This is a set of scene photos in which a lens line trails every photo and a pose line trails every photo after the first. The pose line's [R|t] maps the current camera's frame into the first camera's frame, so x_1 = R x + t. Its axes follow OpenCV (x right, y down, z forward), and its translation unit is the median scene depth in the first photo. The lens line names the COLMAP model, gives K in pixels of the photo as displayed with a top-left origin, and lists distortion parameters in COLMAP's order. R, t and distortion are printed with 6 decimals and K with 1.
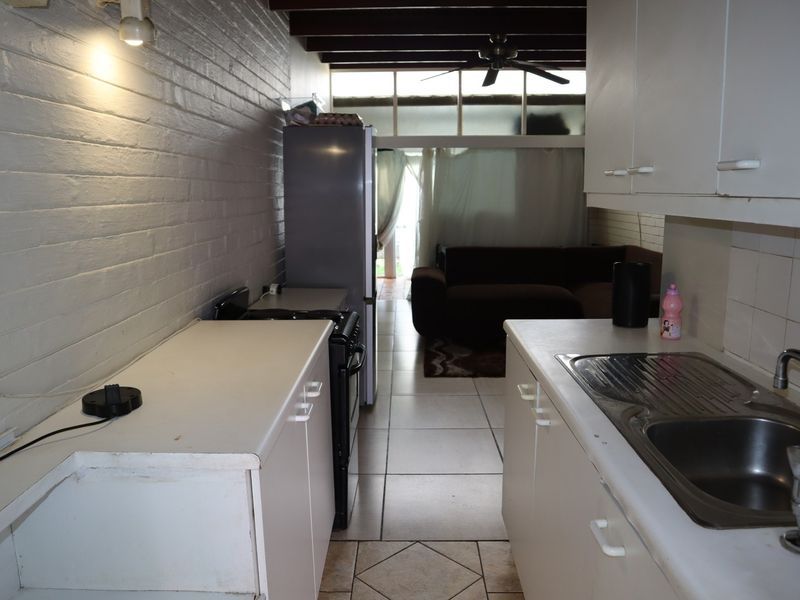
lens RADIAL K [[625.3, 0, 394.5], [0, 625.3, 298.4], [0, 0, 1]] dist [-0.131442, 0.092226]
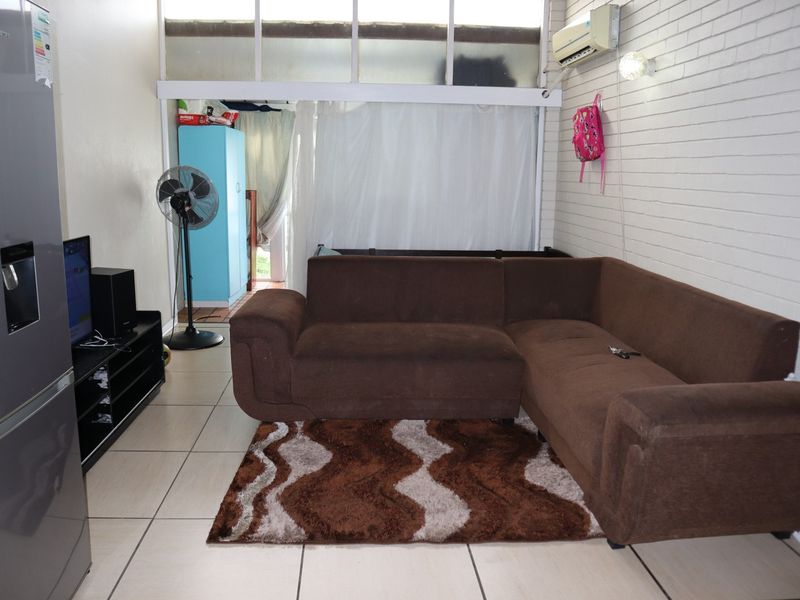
lens RADIAL K [[625.3, 0, 394.5], [0, 625.3, 298.4], [0, 0, 1]] dist [-0.131442, 0.092226]
pose [[0.996338, 0.009957, 0.084923, 0.134085], [-0.012674, 0.999423, 0.031515, -0.072813], [-0.084560, -0.032476, 0.995889, 0.458968]]
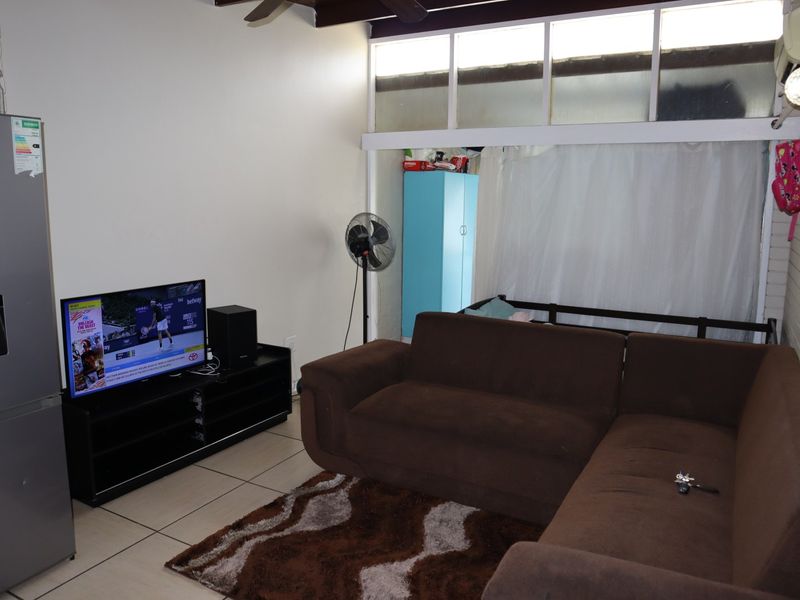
lens RADIAL K [[625.3, 0, 394.5], [0, 625.3, 298.4], [0, 0, 1]] dist [-0.131442, 0.092226]
pose [[0.878547, 0.092679, -0.468578, 0.396290], [-0.096850, 0.995182, 0.015247, -0.118885], [0.467734, 0.031987, 0.883290, 0.546758]]
